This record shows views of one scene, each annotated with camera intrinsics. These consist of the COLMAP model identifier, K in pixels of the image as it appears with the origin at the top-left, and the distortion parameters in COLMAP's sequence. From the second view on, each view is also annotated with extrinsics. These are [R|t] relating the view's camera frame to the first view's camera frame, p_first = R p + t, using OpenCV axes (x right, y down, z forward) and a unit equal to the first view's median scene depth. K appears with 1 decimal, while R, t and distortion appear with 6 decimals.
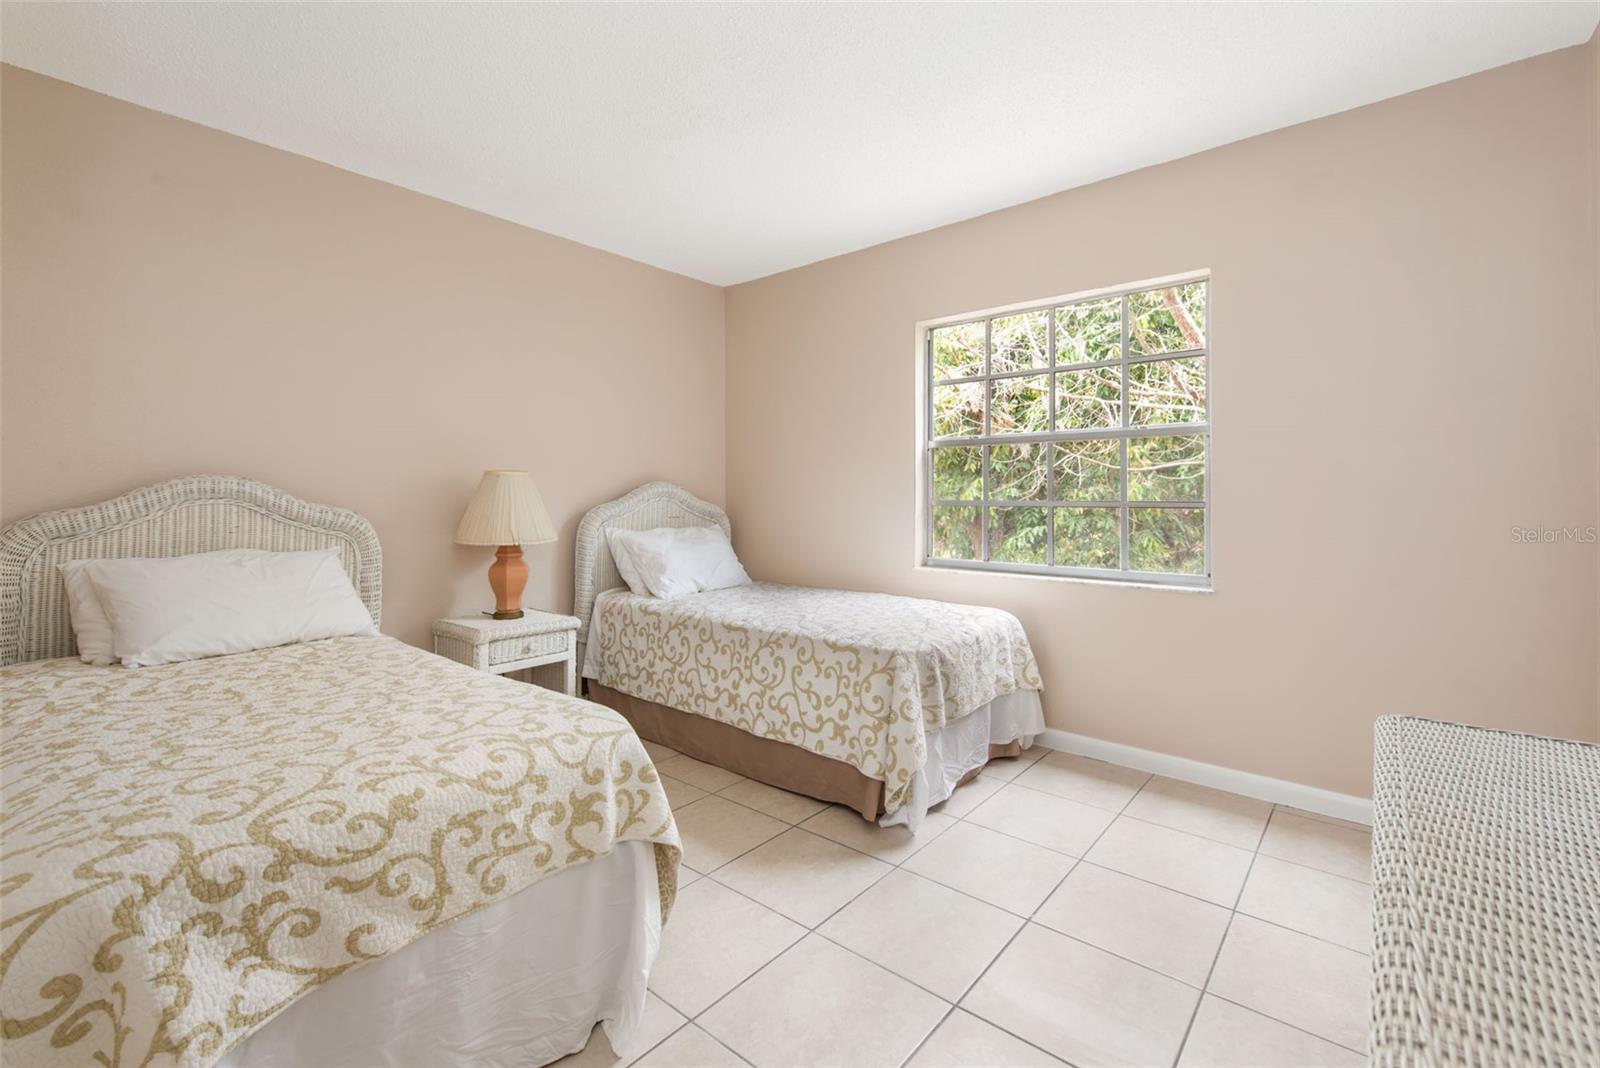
lens RADIAL K [[702.2, 0, 806.4], [0, 702.2, 478.2], [0, 0, 1]] dist [0.001306, 0.000042]
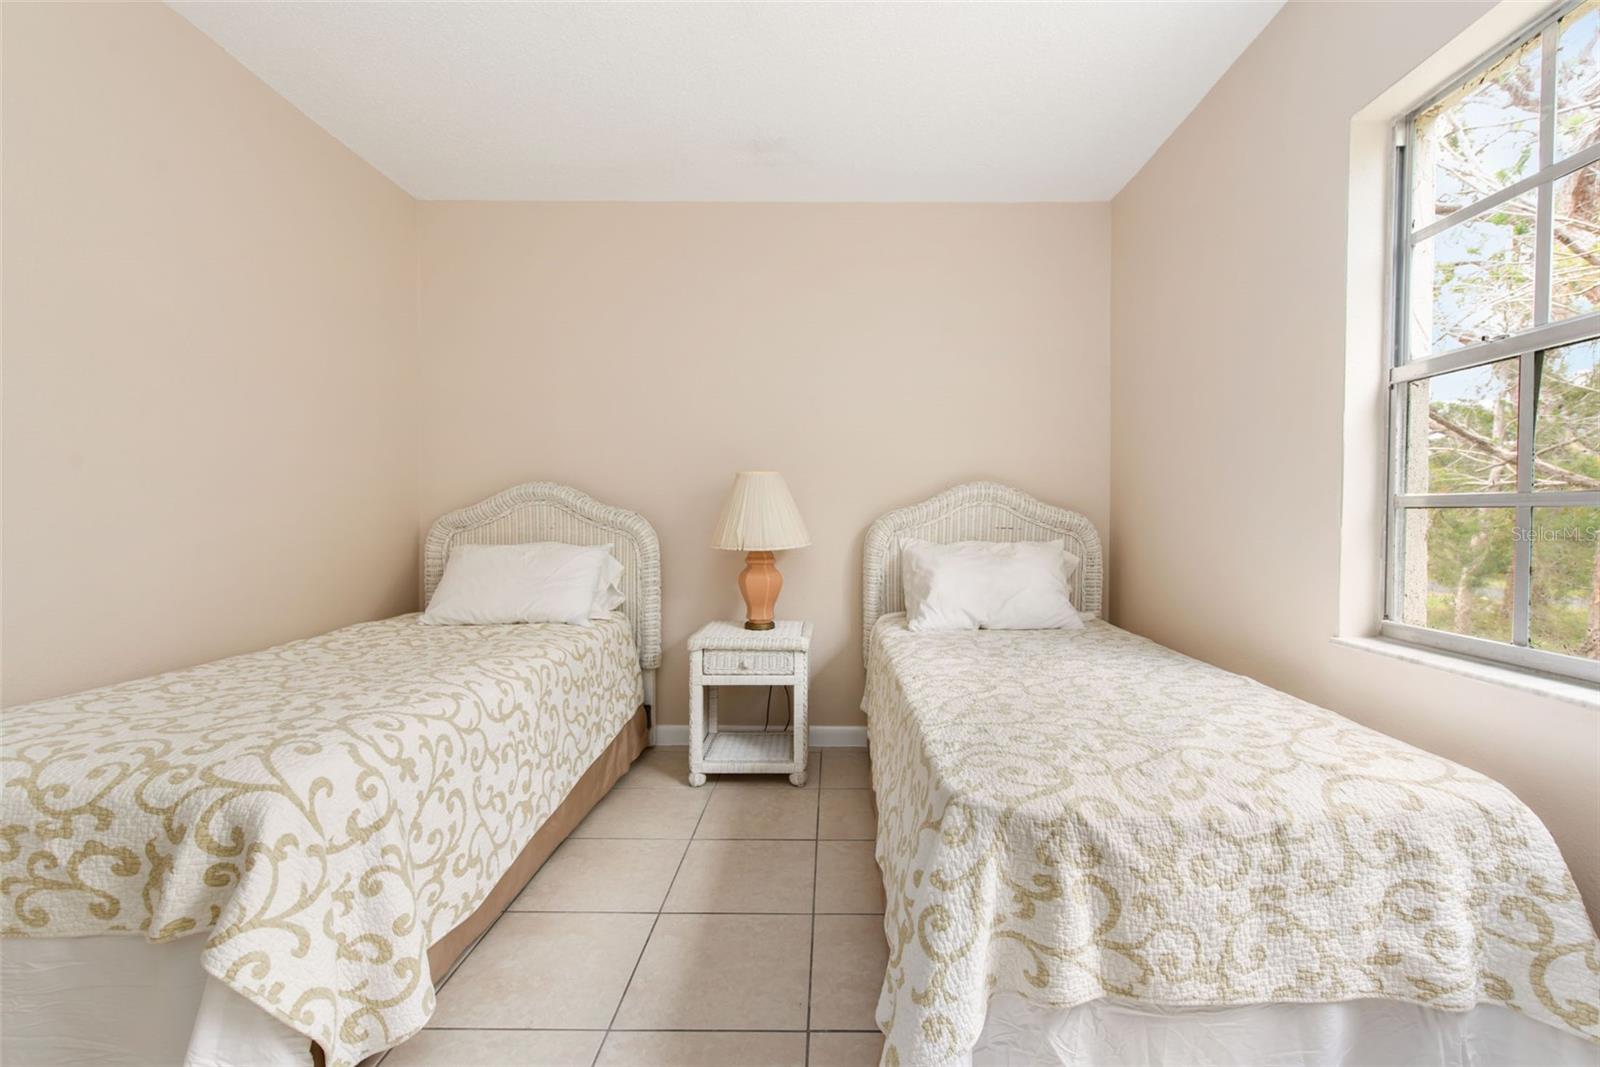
lens RADIAL K [[681.2, 0, 799.3], [0, 681.2, 525.9], [0, 0, 1]] dist [0.002712, -0.000133]
pose [[0.639312, 0.014047, -0.768819, 0.390276], [0.016099, 0.999369, 0.031647, 0.043180], [0.768779, -0.032609, 0.638683, 0.590518]]
